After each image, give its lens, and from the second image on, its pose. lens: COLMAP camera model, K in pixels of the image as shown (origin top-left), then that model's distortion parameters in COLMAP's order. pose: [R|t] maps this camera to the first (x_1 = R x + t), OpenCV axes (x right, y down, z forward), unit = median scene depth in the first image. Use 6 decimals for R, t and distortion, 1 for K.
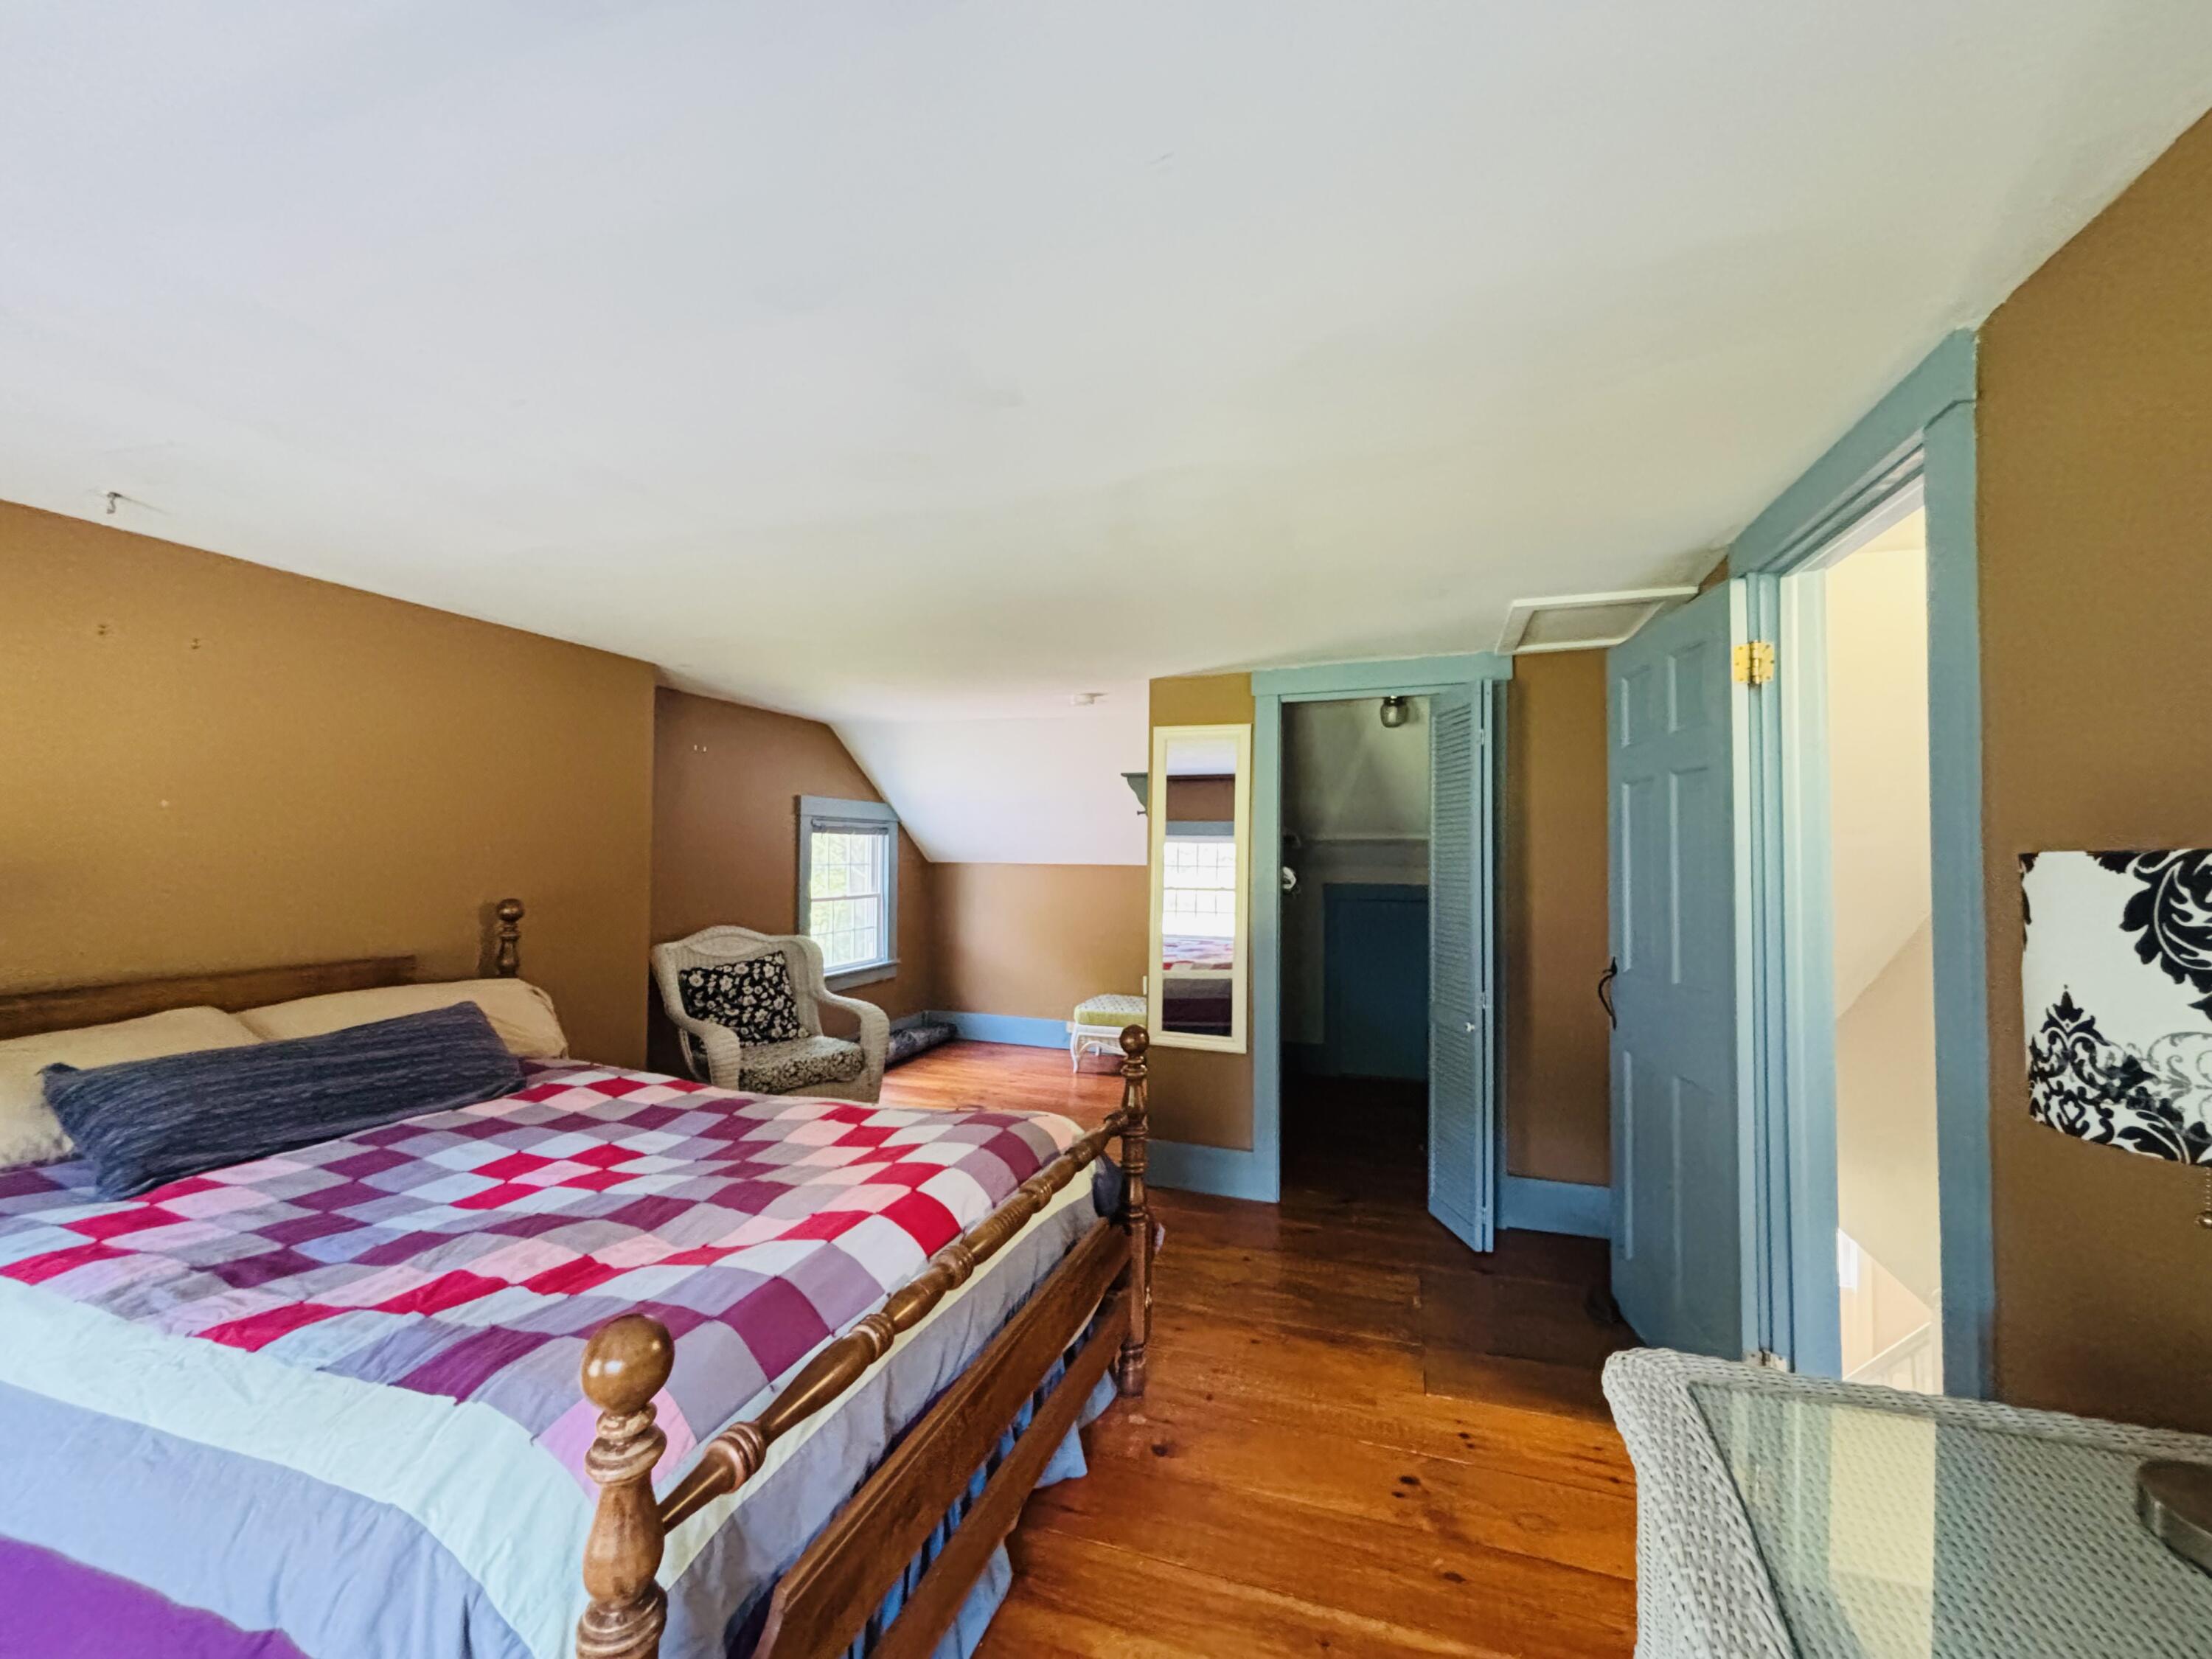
lens RADIAL K [[900.4, 0, 1110.8], [0, 900.4, 832.7], [0, 0, 1]] dist [0.006385, -0.001476]
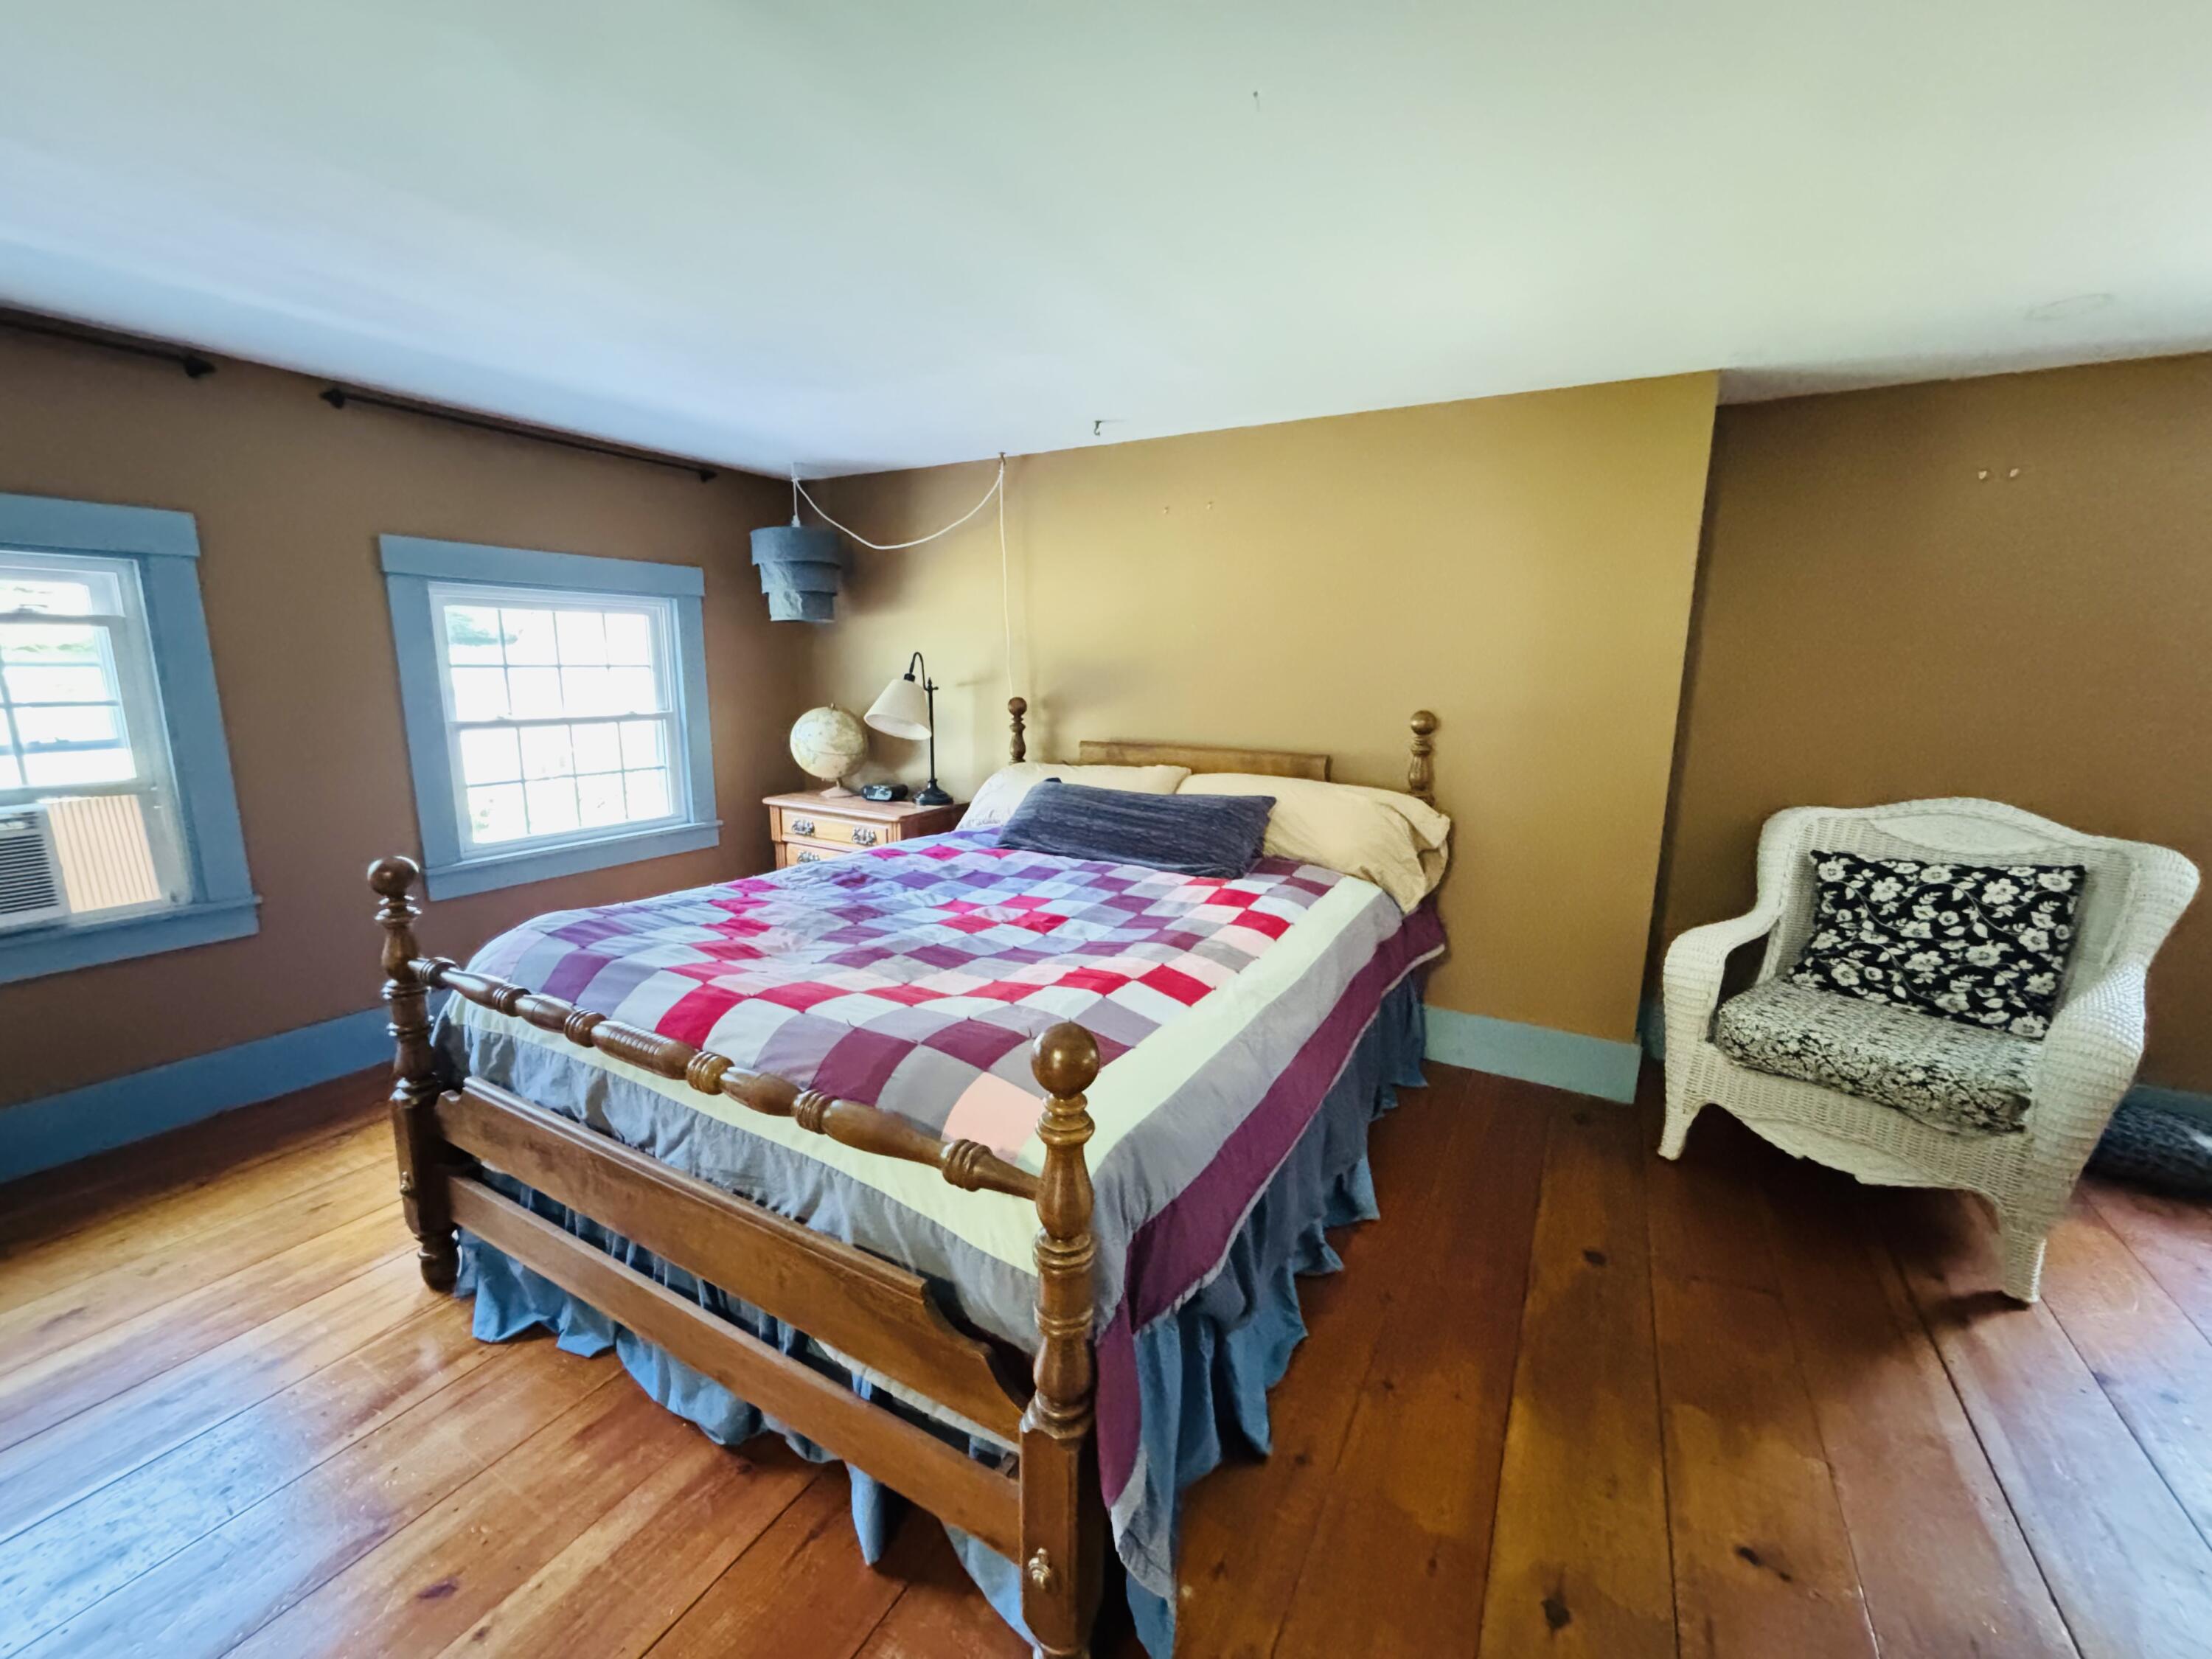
lens RADIAL K [[900.4, 0, 1100.5], [0, 900.4, 832.4], [0, 0, 1]] dist [0.006385, -0.001476]
pose [[-0.189643, 0.168326, -0.967317, 0.239685], [0.005852, 0.985371, 0.170320, 0.026267], [0.981836, 0.026639, -0.187854, 0.610998]]
